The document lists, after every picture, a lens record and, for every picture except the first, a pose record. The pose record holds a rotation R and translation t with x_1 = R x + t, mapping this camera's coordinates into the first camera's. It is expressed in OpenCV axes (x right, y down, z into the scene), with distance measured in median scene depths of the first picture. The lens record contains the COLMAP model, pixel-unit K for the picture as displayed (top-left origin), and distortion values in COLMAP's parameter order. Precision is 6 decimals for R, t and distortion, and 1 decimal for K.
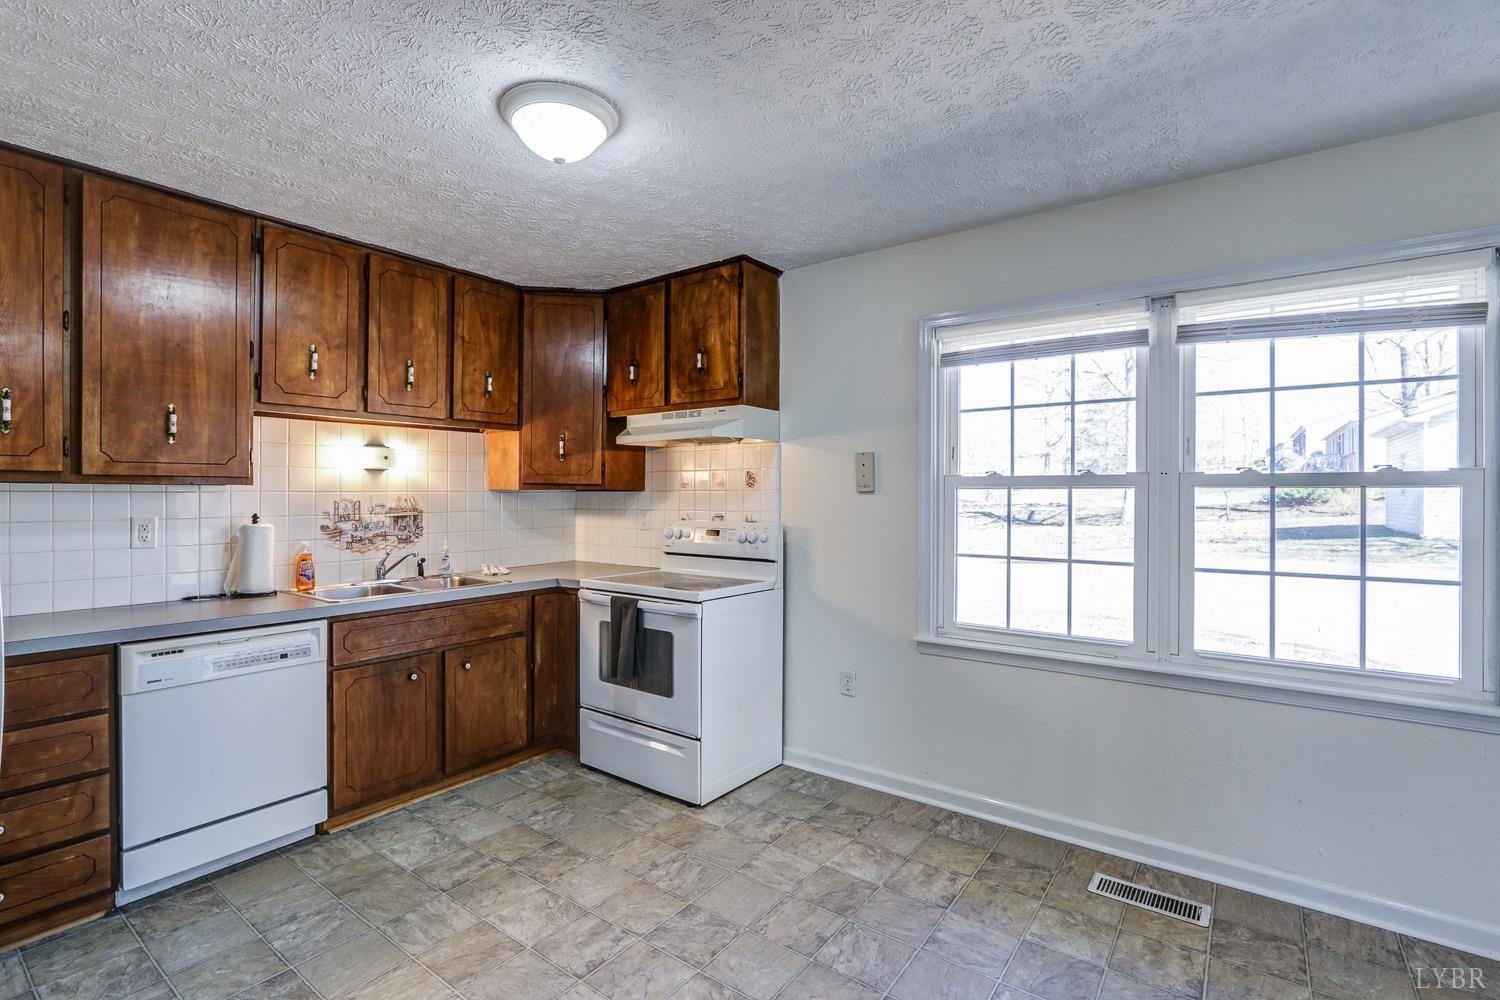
lens RADIAL K [[696.0, 0, 733.8], [0, 696.0, 496.9], [0, 0, 1]] dist [-0.019694, 0.003647]
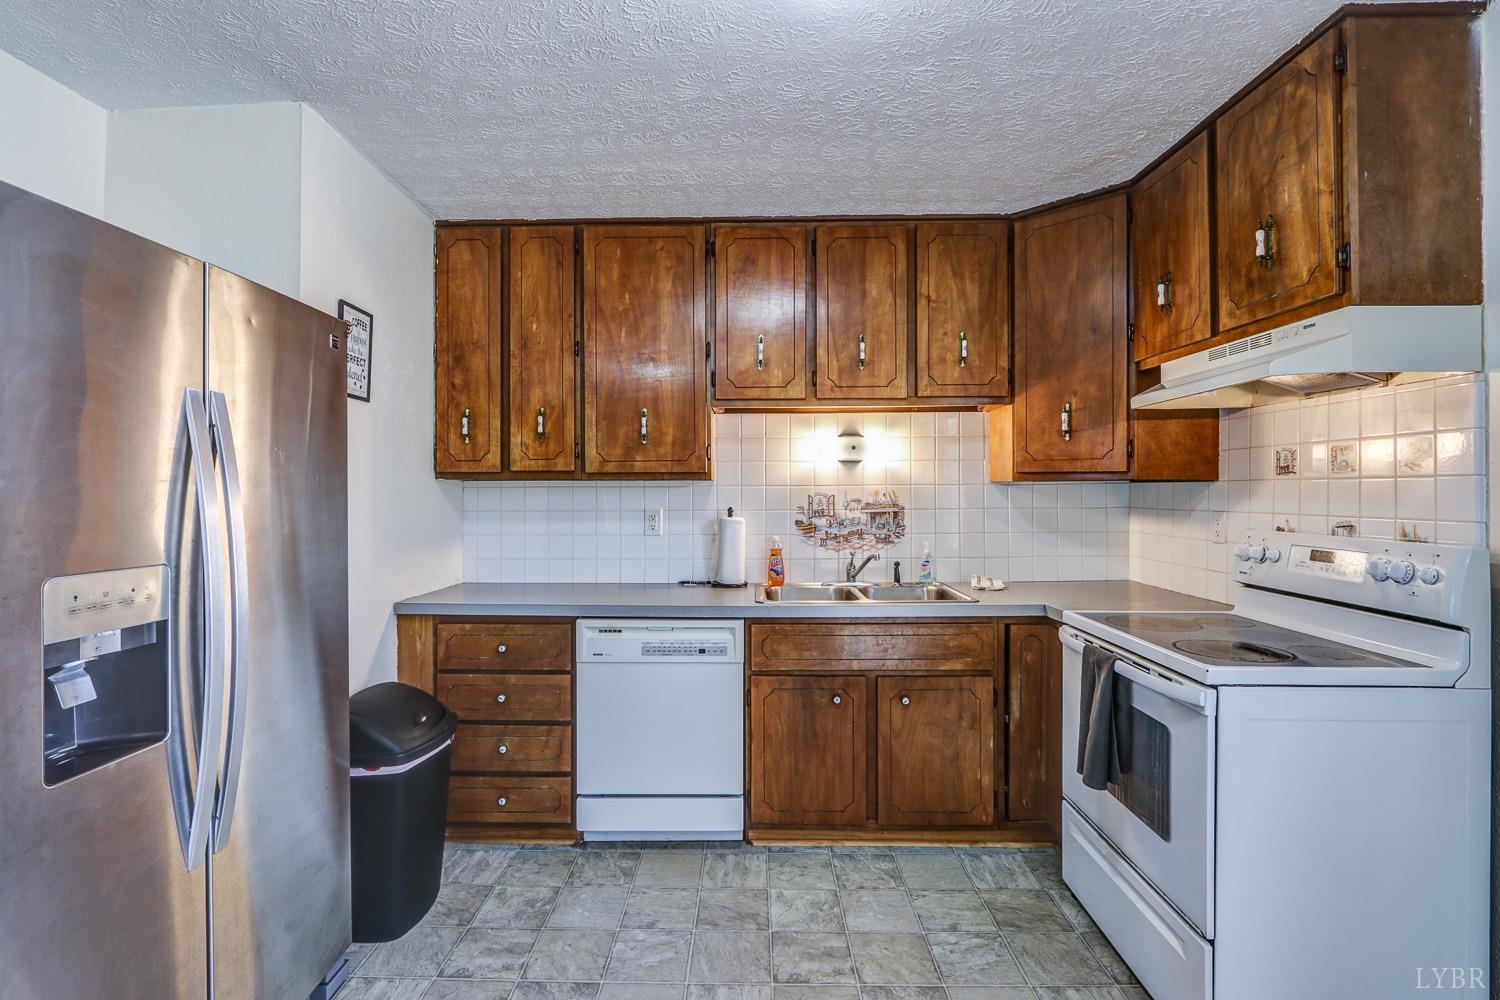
lens RADIAL K [[696.0, 0, 736.6], [0, 696.0, 486.1], [0, 0, 1]] dist [-0.019694, 0.003647]
pose [[0.586215, -0.006057, -0.810133, 0.106895], [0.001045, 0.999977, -0.006720, -0.000201], [0.810155, 0.003093, 0.586208, 0.251076]]
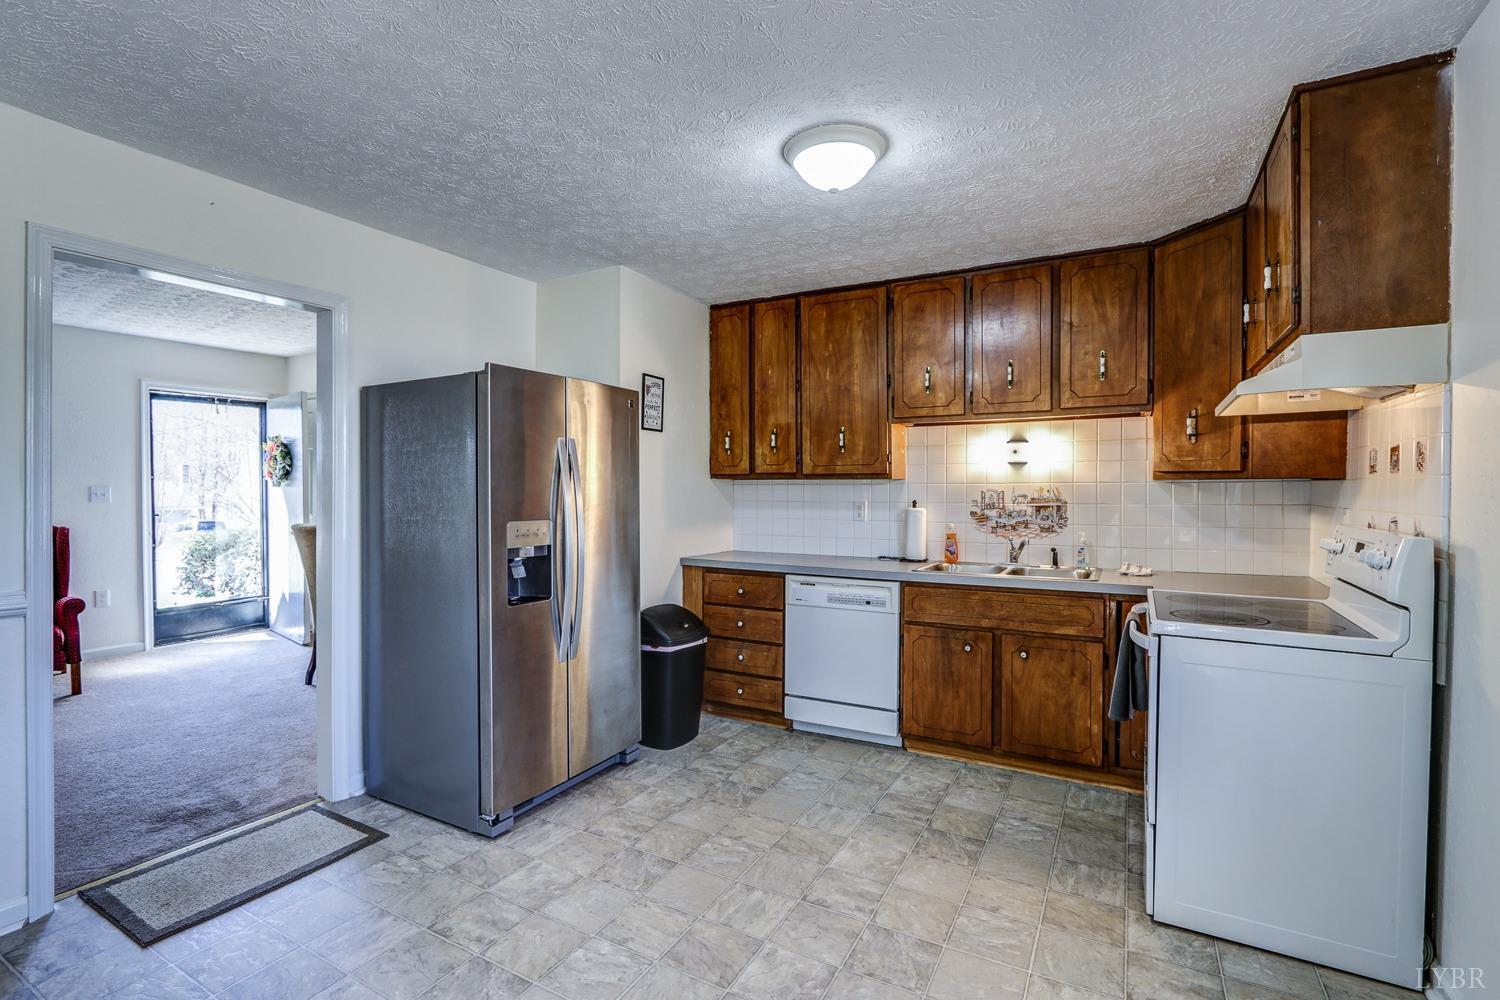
lens RADIAL K [[696.0, 0, 738.2], [0, 696.0, 497.0], [0, 0, 1]] dist [-0.019694, 0.003647]
pose [[0.136490, 0.014012, -0.990542, 0.382146], [-0.002448, 0.999902, 0.013807, 0.000501], [0.990638, 0.000540, 0.136511, 0.307555]]
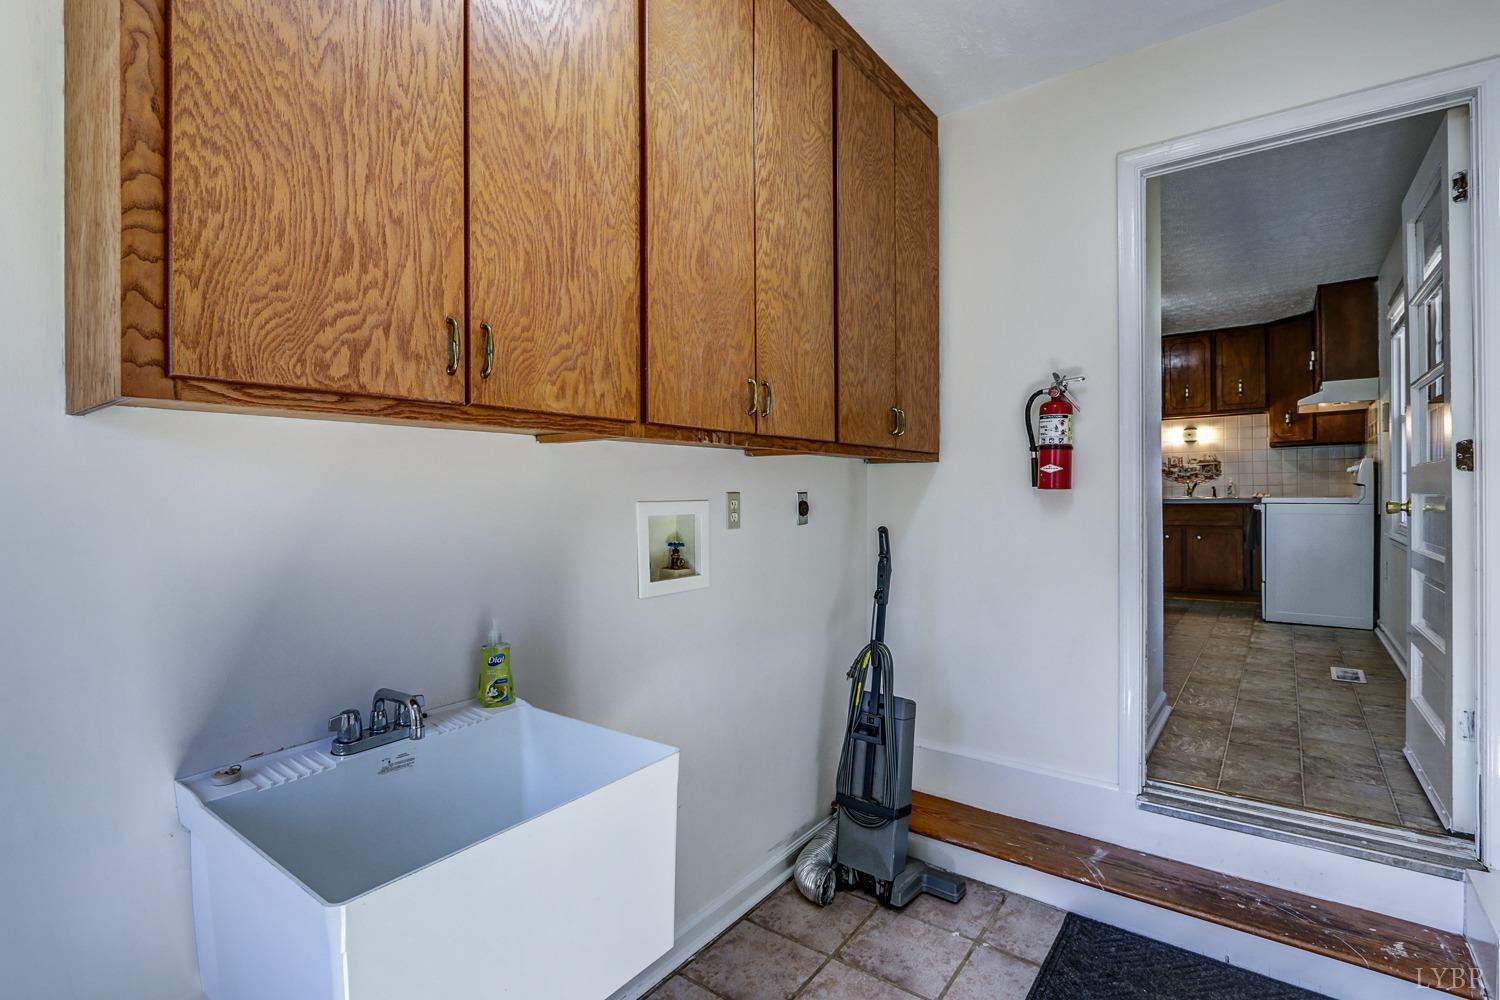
lens RADIAL K [[696.0, 0, 757.1], [0, 696.0, 494.6], [0, 0, 1]] dist [-0.019694, 0.003647]
pose [[0.002926, 0.004410, -0.999986, 1.078704], [0.007475, 0.999962, 0.004432, 0.070825], [0.999968, -0.007488, 0.002892, -0.178533]]
